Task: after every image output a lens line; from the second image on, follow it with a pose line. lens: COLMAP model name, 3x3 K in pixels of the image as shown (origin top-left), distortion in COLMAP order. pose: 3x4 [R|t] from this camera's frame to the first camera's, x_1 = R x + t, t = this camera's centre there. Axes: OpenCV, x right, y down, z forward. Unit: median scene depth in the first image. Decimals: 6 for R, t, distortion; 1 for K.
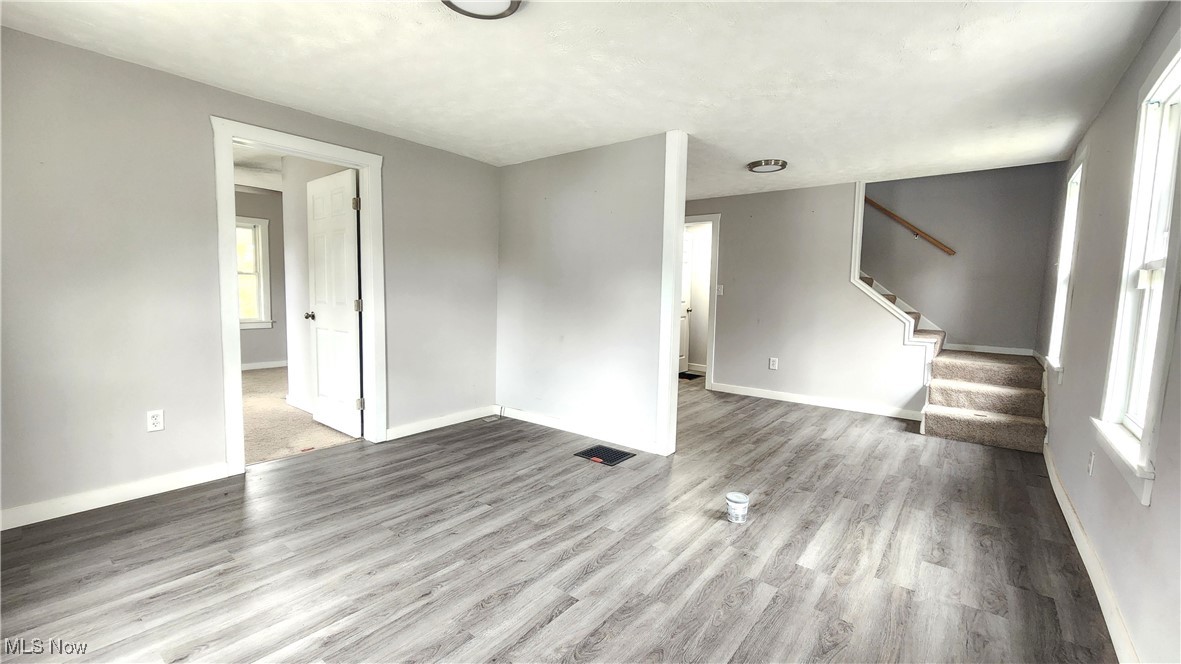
lens RADIAL K [[486.7, 0, 598.2], [0, 486.7, 330.0], [0, 0, 1]] dist [-0.000524, -0.000811]
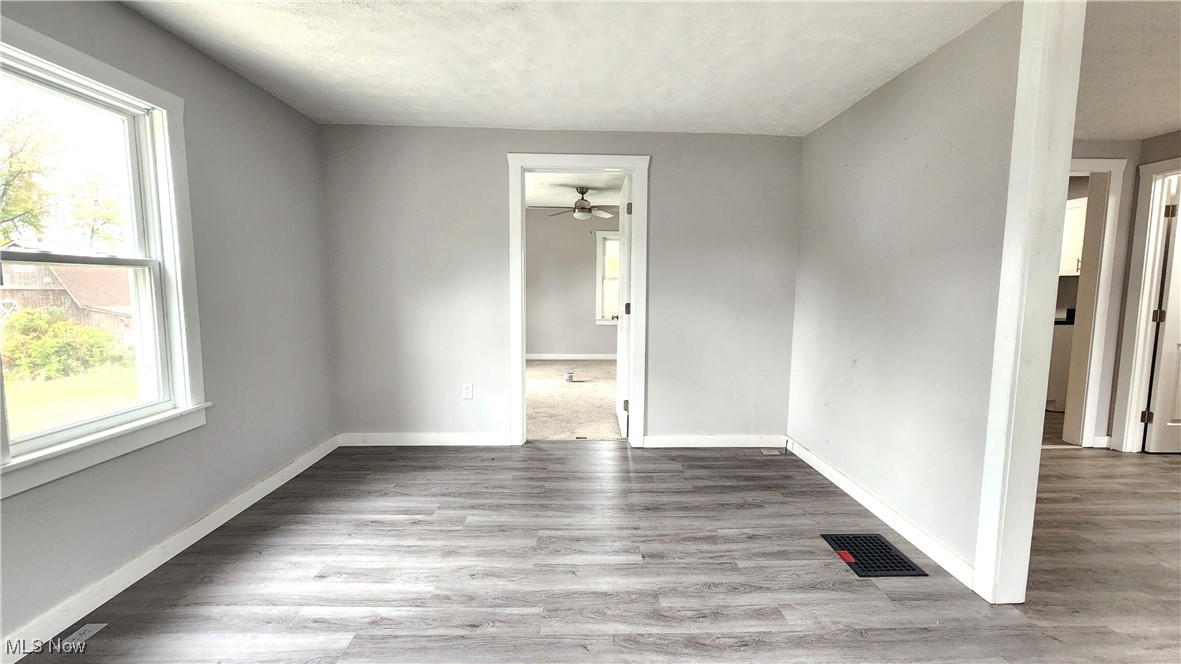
lens RADIAL K [[486.7, 0, 598.2], [0, 486.7, 330.0], [0, 0, 1]] dist [-0.000524, -0.000811]
pose [[0.636644, 0.060500, -0.768781, 0.287955], [-0.060299, 0.997771, 0.028585, -0.035798], [0.768797, 0.028158, 0.638873, 0.347858]]
